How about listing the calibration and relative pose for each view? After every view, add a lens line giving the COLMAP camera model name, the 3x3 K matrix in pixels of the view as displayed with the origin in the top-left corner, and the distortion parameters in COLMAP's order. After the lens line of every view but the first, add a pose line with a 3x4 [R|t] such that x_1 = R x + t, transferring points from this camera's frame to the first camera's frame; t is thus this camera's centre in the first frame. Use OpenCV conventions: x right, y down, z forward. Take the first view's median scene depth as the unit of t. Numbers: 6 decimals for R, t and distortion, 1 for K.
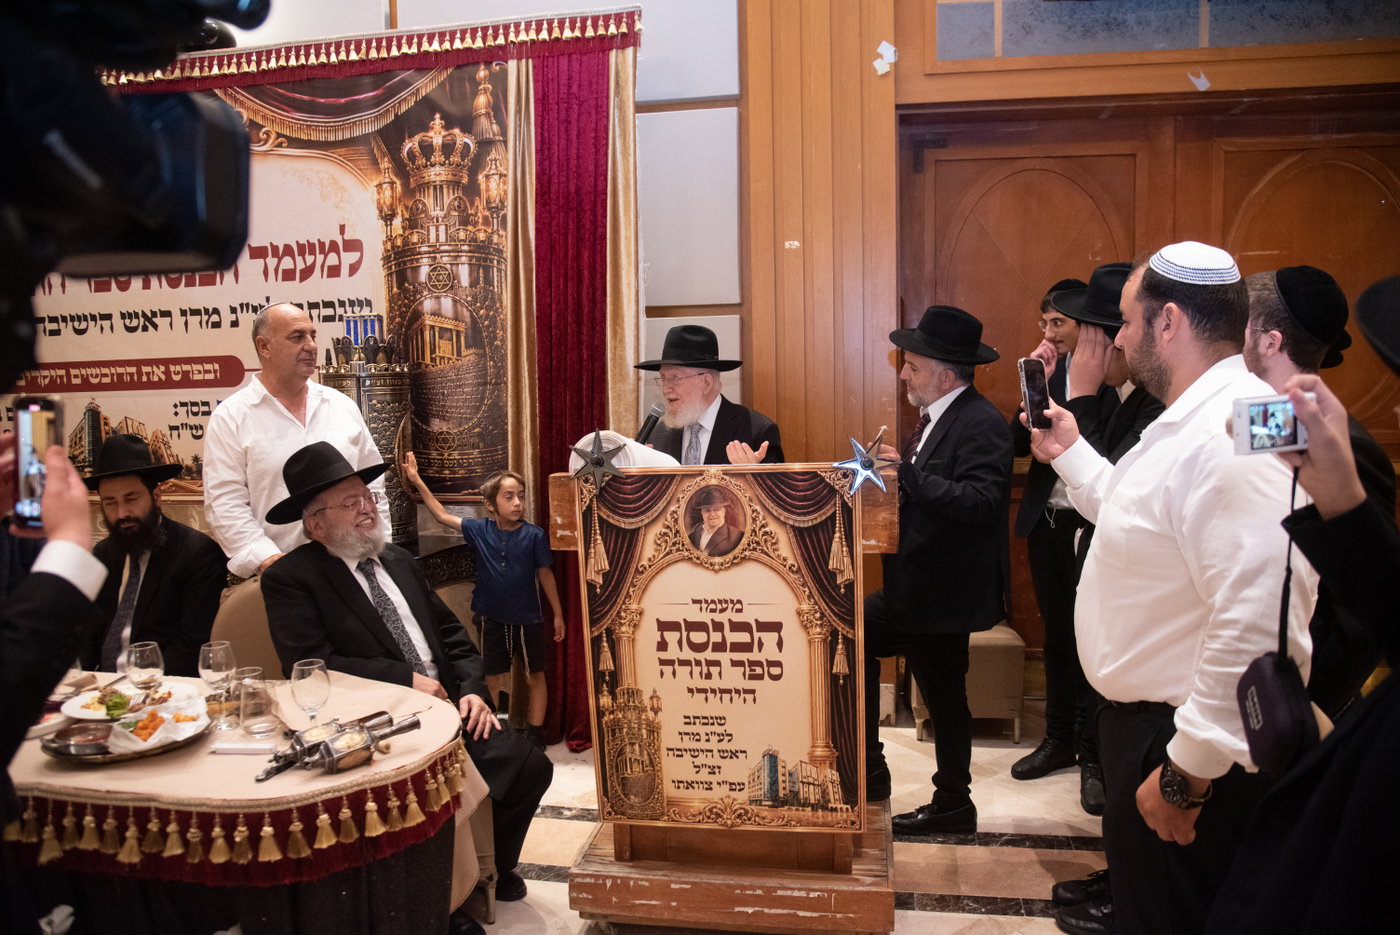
lens RADIAL K [[935.5, 0, 739.9], [0, 935.5, 478.6], [0, 0, 1]] dist [-0.107026, 0.056804]
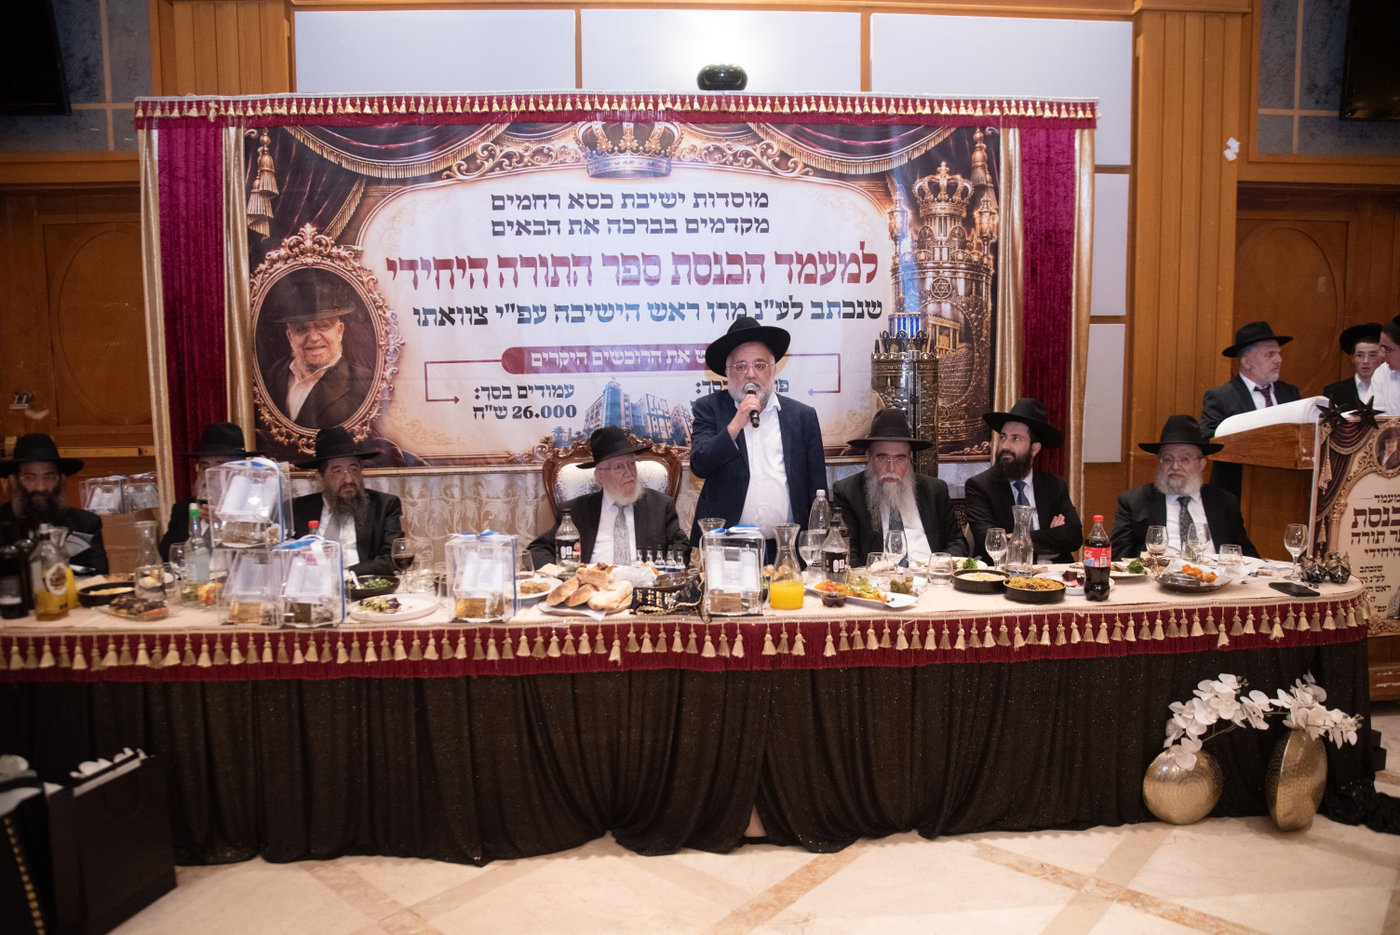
lens RADIAL K [[919.8, 0, 714.6], [0, 919.8, 467.9], [0, 0, 1]] dist [-0.115848, 0.062289]
pose [[0.975786, -0.016952, 0.218071, -0.930090], [0.019512, 0.999764, -0.009593, 0.042000], [-0.217857, 0.013616, 0.975886, -0.177420]]
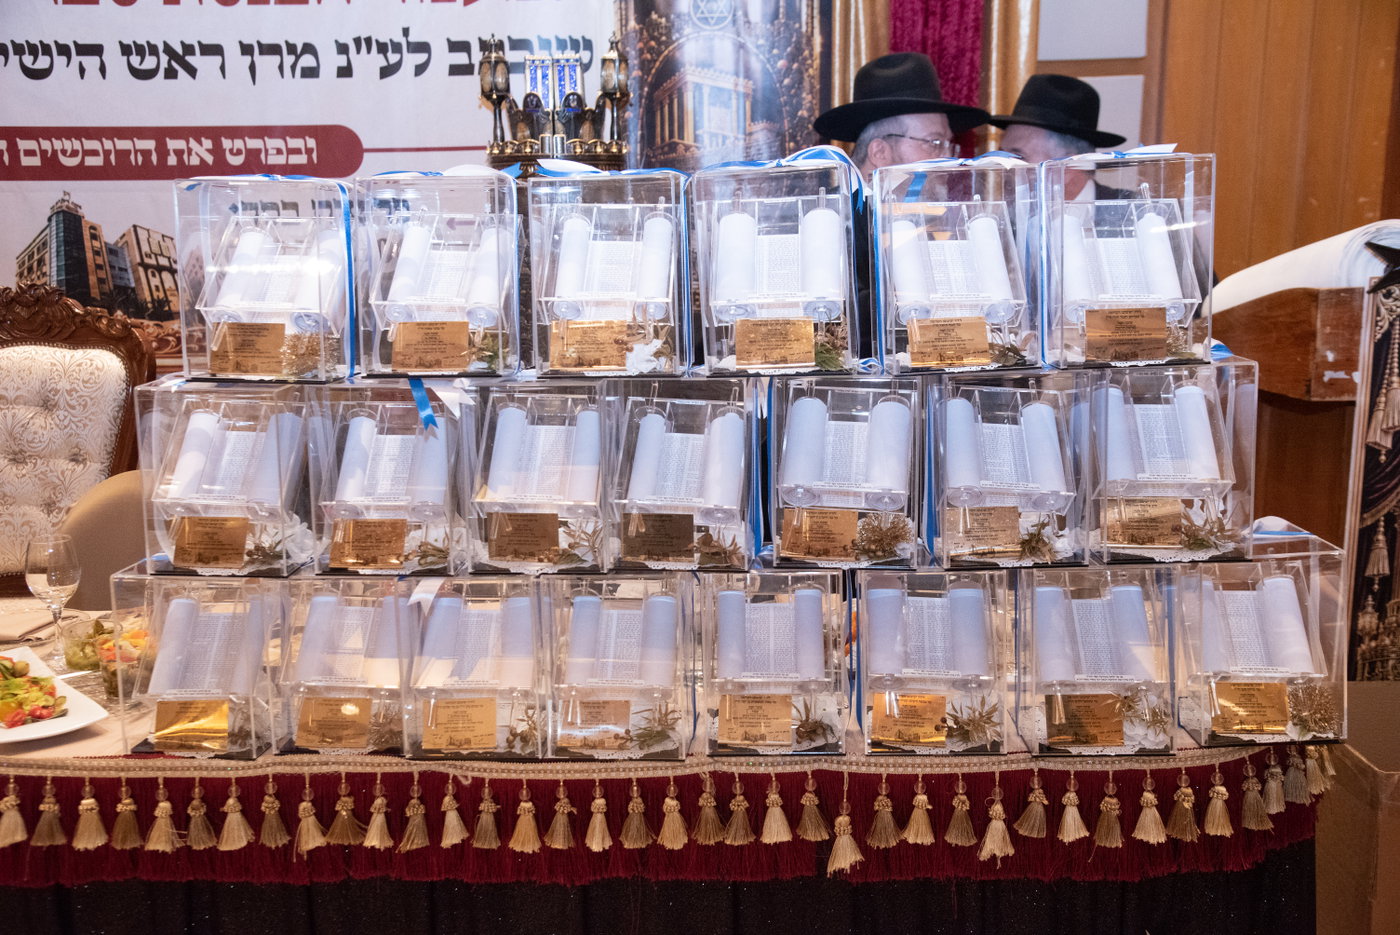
lens RADIAL K [[1366.7, 0, 708.0], [0, 1366.7, 461.9], [0, 0, 1]] dist [0.008429, 0.163809]
pose [[0.991647, -0.020703, 0.127312, -0.461611], [0.010973, 0.996997, 0.076663, 0.023994], [-0.128517, -0.074625, 0.988896, 0.038366]]
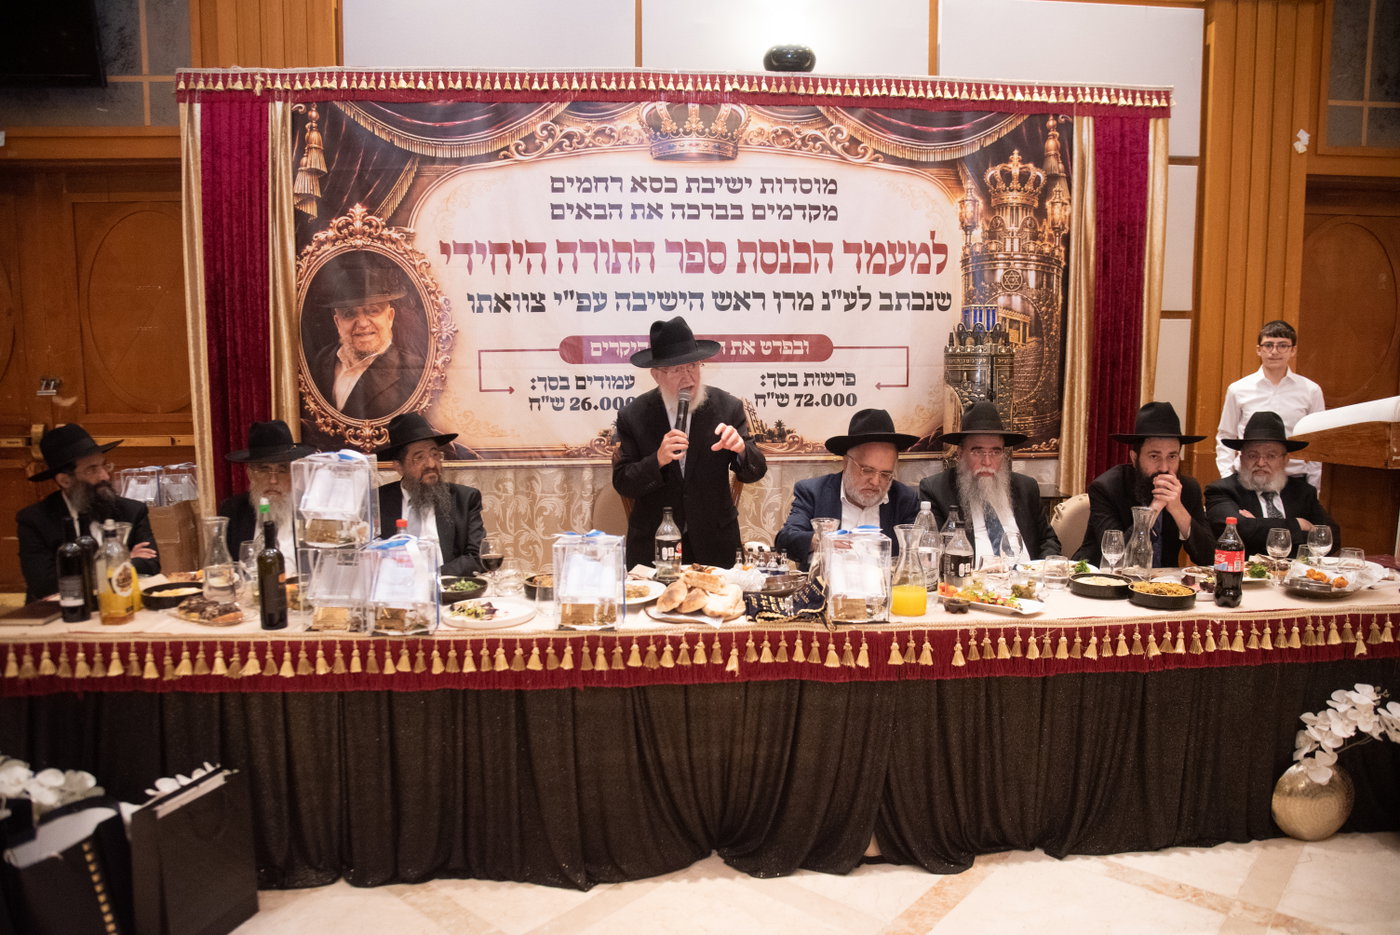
lens RADIAL K [[909.4, 0, 700.0], [0, 909.4, 467.5], [0, 0, 1]] dist [-0.111781, 0.057969]
pose [[0.974329, -0.010822, 0.224871, -1.029616], [0.011445, 0.999933, -0.001466, 0.035959], [-0.224840, 0.004002, 0.974388, -0.094889]]
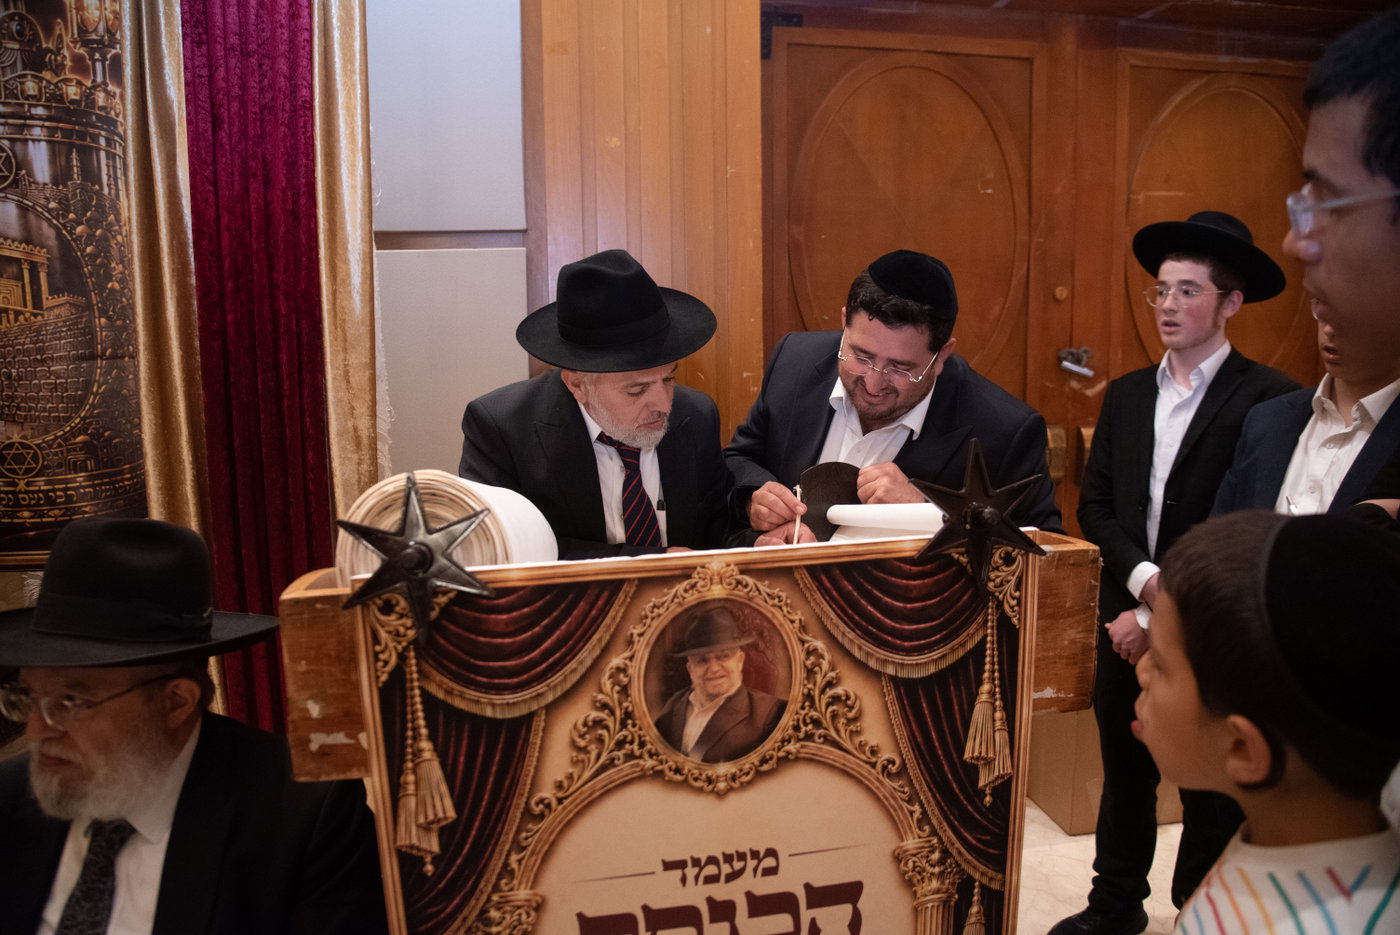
lens RADIAL K [[953.8, 0, 724.3], [0, 953.8, 475.7], [0, 0, 1]] dist [-0.114198, 0.064207]
pose [[0.946881, -0.041665, 0.318874, -0.091070], [0.032981, 0.998925, 0.032586, -0.035676], [-0.319889, -0.020338, 0.947237, 0.347848]]
